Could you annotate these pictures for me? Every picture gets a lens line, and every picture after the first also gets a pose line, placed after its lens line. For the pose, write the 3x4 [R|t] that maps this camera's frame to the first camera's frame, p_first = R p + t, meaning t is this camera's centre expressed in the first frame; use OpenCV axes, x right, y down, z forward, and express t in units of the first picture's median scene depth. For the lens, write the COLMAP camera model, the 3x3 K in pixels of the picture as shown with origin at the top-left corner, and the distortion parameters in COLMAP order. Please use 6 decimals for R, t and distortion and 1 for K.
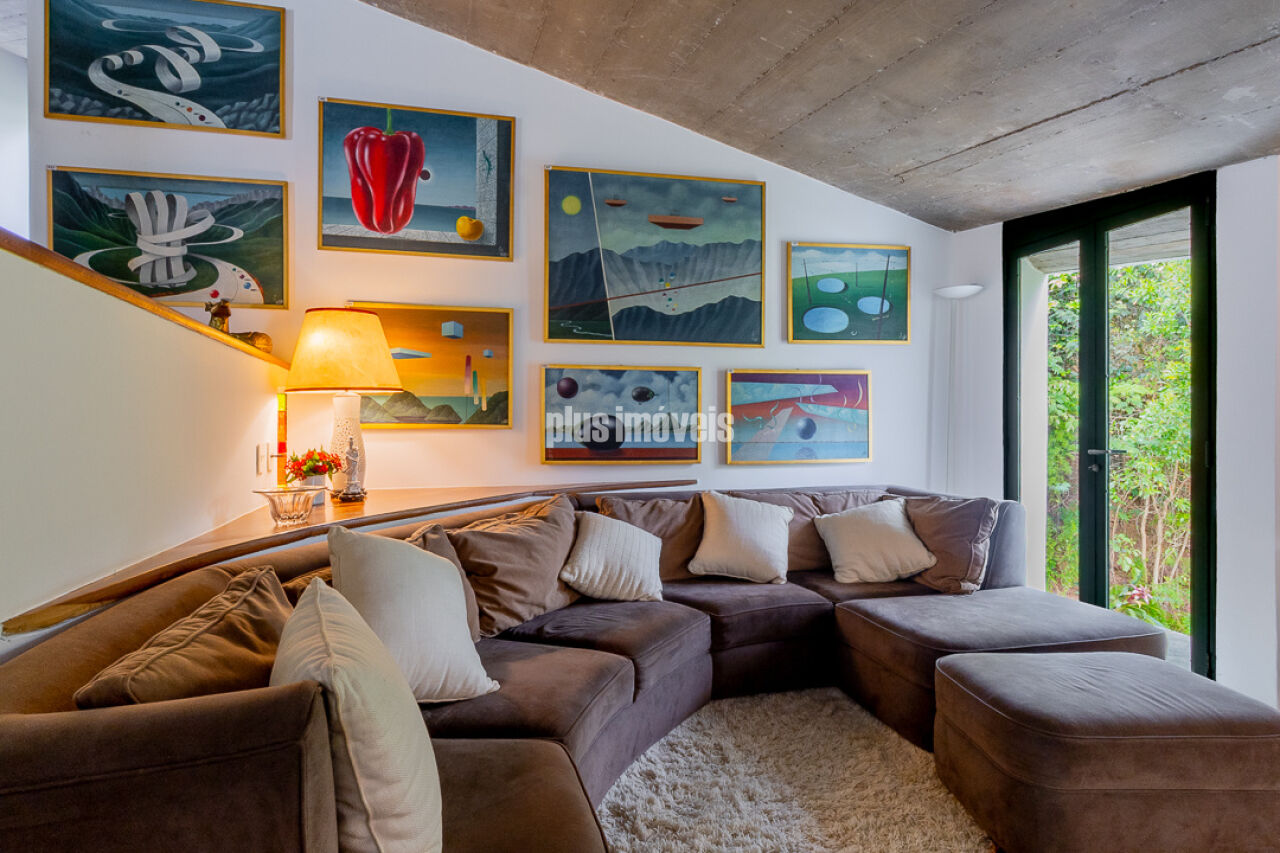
lens RADIAL K [[619.2, 0, 612.5], [0, 619.2, 428.2], [0, 0, 1]] dist [0.000266, 0.000920]
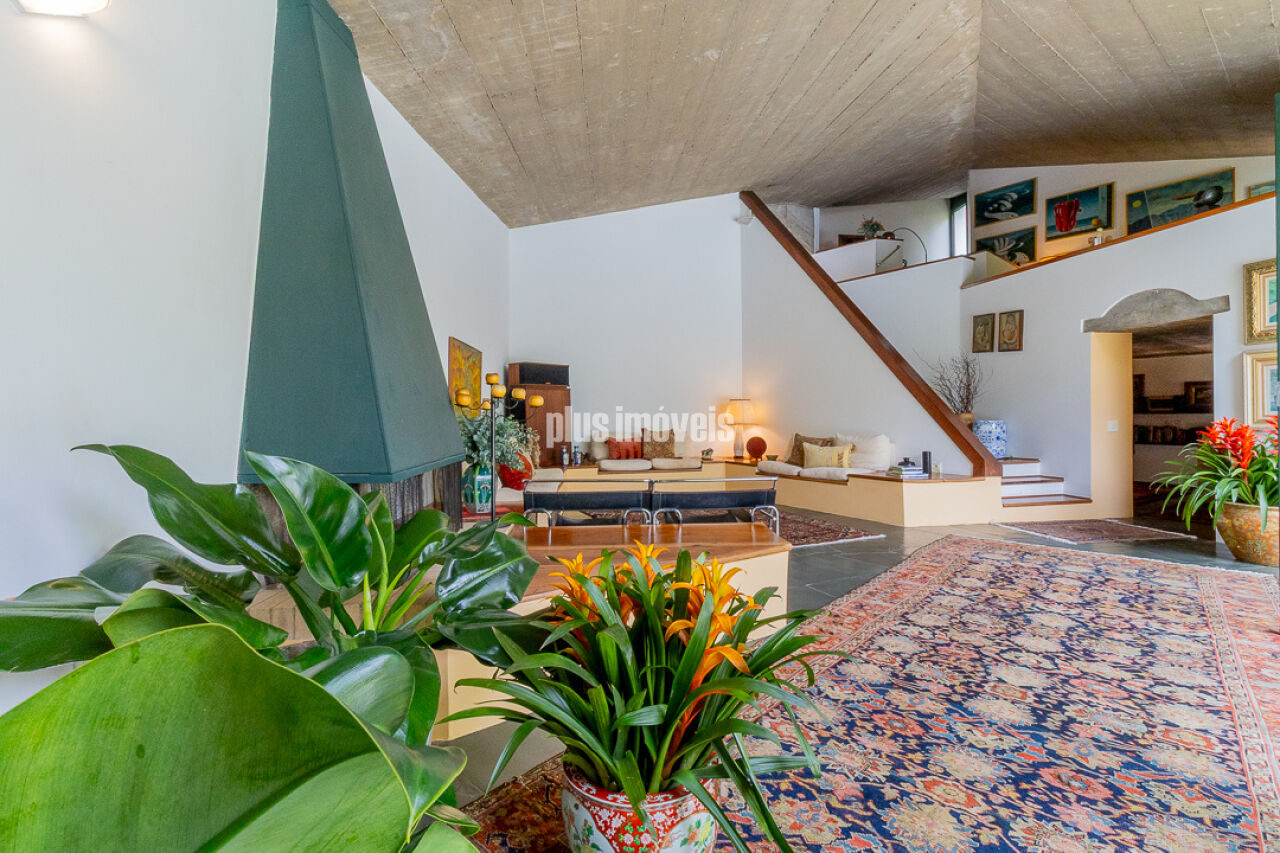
lens RADIAL K [[586.7, 0, 641.7], [0, 586.7, 413.5], [0, 0, 1]] dist [0.001958, 0.000156]
pose [[0.430468, -0.002024, -0.902603, 1.580220], [-0.000115, 0.999997, -0.002298, 0.707066], [0.902606, 0.001093, 0.430467, -2.556779]]
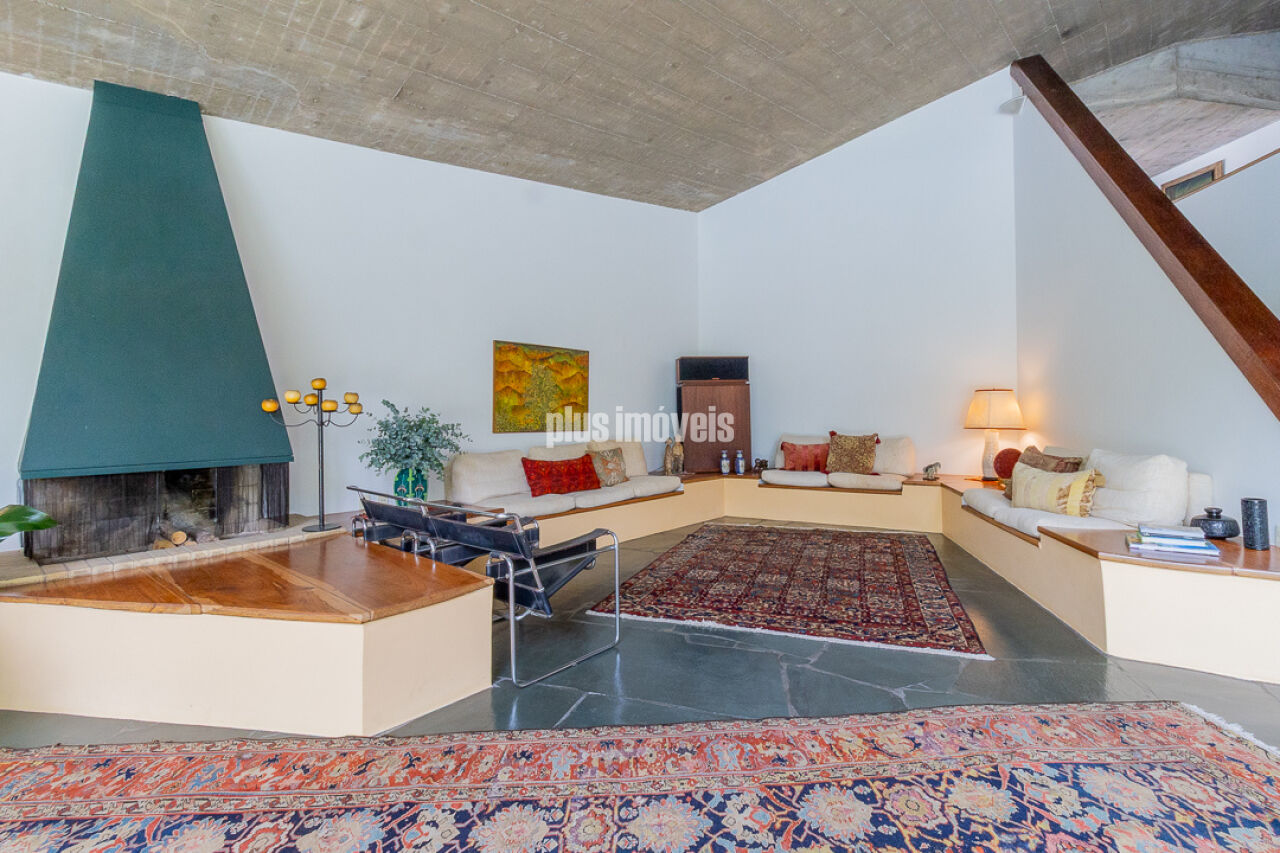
lens RADIAL K [[586.7, 0, 641.7], [0, 586.7, 413.5], [0, 0, 1]] dist [0.001958, 0.000156]
pose [[-0.326939, 0.004152, -0.945036, 1.311417], [0.005945, 0.999980, 0.002336, 0.695551], [0.945027, -0.004855, -0.326957, -1.355957]]
